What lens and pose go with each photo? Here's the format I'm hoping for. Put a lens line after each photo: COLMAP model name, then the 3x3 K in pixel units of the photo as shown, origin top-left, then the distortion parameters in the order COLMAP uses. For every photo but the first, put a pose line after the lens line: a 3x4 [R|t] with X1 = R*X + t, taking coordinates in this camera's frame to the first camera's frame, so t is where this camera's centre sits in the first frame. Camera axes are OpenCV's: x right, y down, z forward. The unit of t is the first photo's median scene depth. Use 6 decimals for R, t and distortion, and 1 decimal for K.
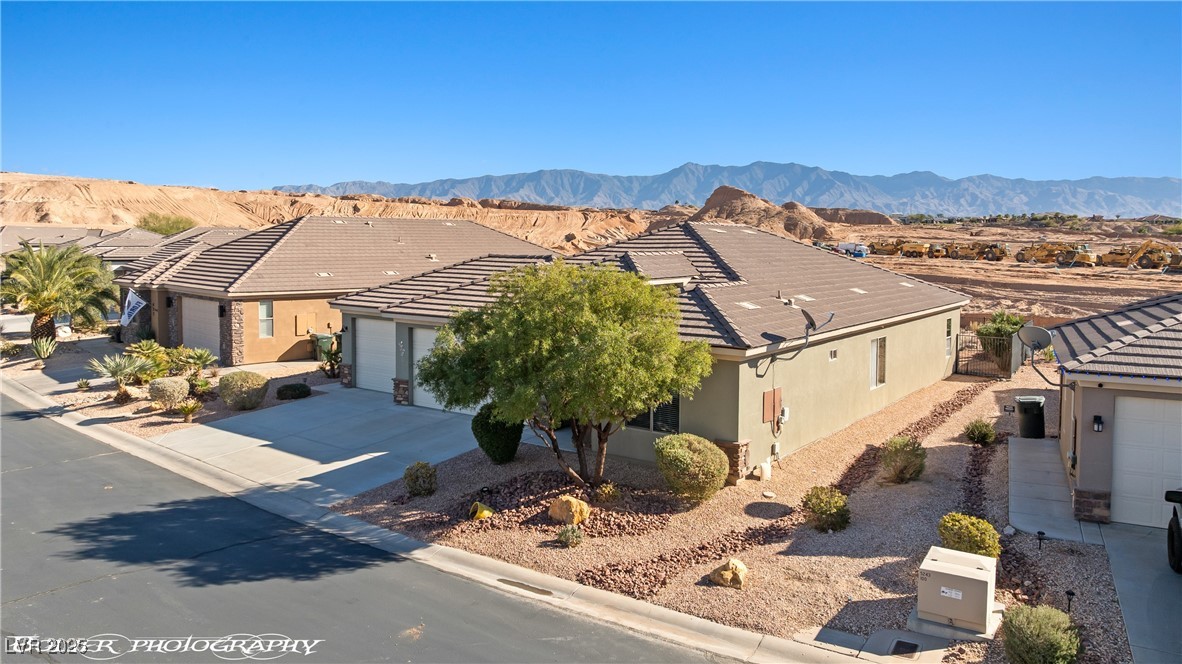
lens RADIAL K [[846.1, 0, 594.7], [0, 846.1, 274.4], [0, 0, 1]] dist [-0.020643, 0.001279]
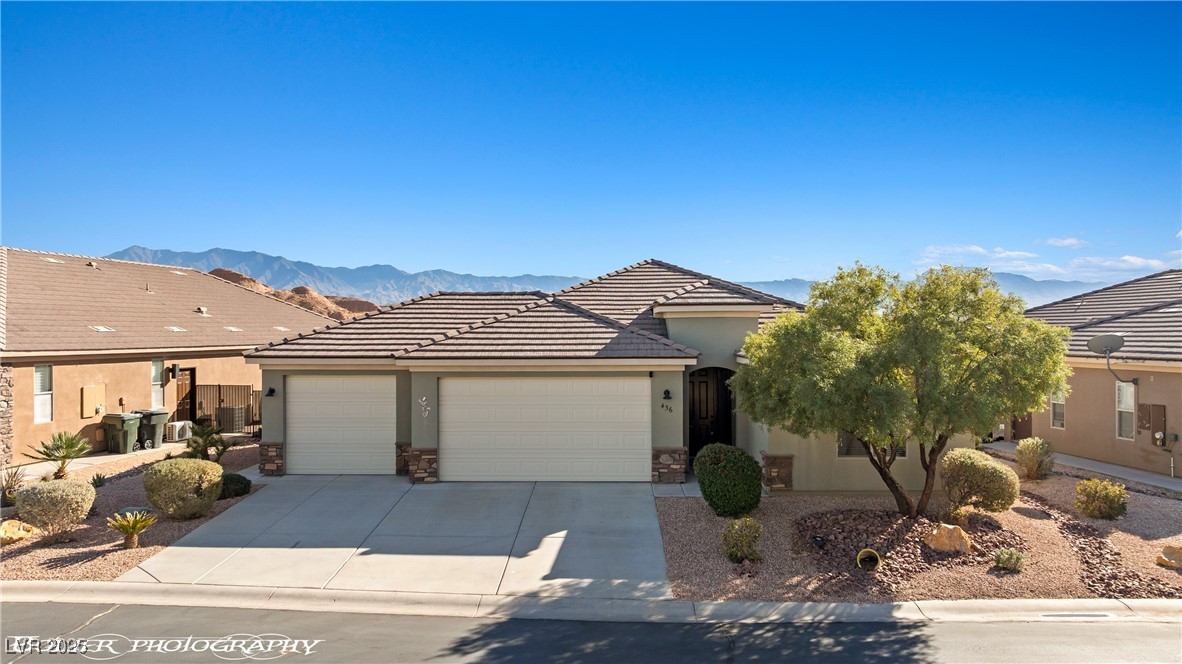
lens RADIAL K [[834.2, 0, 591.0], [0, 834.2, 332.0], [0, 0, 1]] dist [-0.022742, -0.000918]
pose [[0.817575, -0.008601, 0.575758, -0.396860], [0.030726, 0.999116, -0.028706, 0.035617], [-0.575002, 0.041160, 0.817116, 0.234551]]
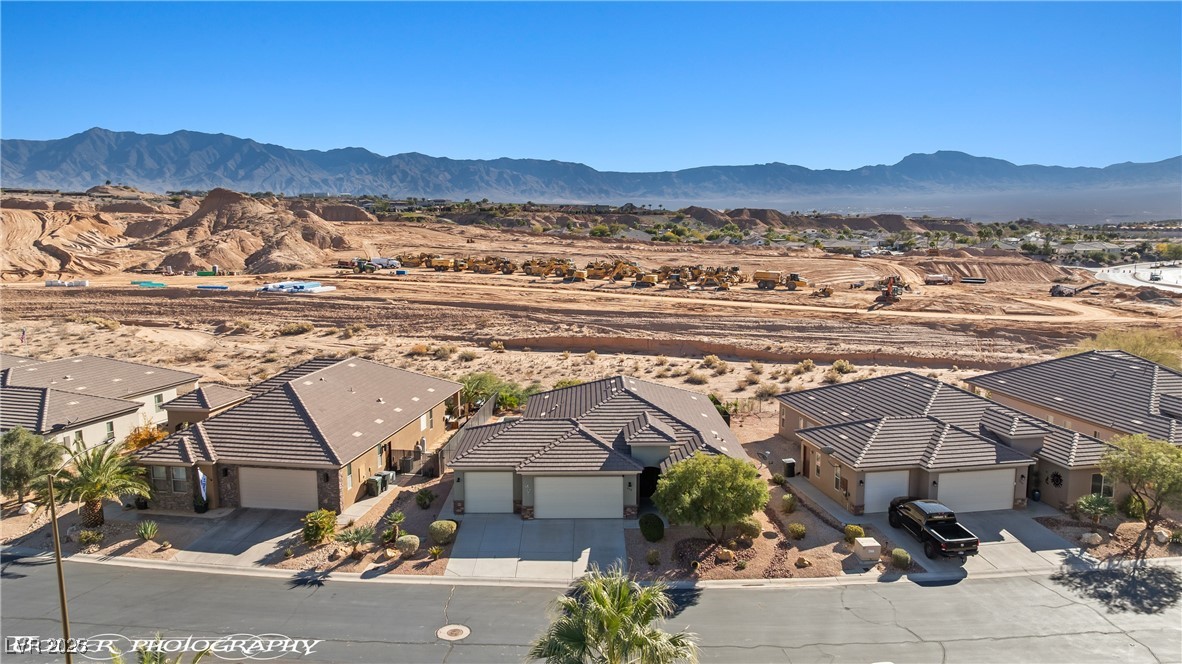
lens RADIAL K [[834.2, 0, 591.0], [0, 834.2, 332.0], [0, 0, 1]] dist [-0.022742, -0.000918]
pose [[0.802511, -0.090633, 0.589713, -0.839224], [0.031730, 0.993479, 0.109507, -0.319022], [-0.595793, -0.069169, 0.800154, -0.338782]]
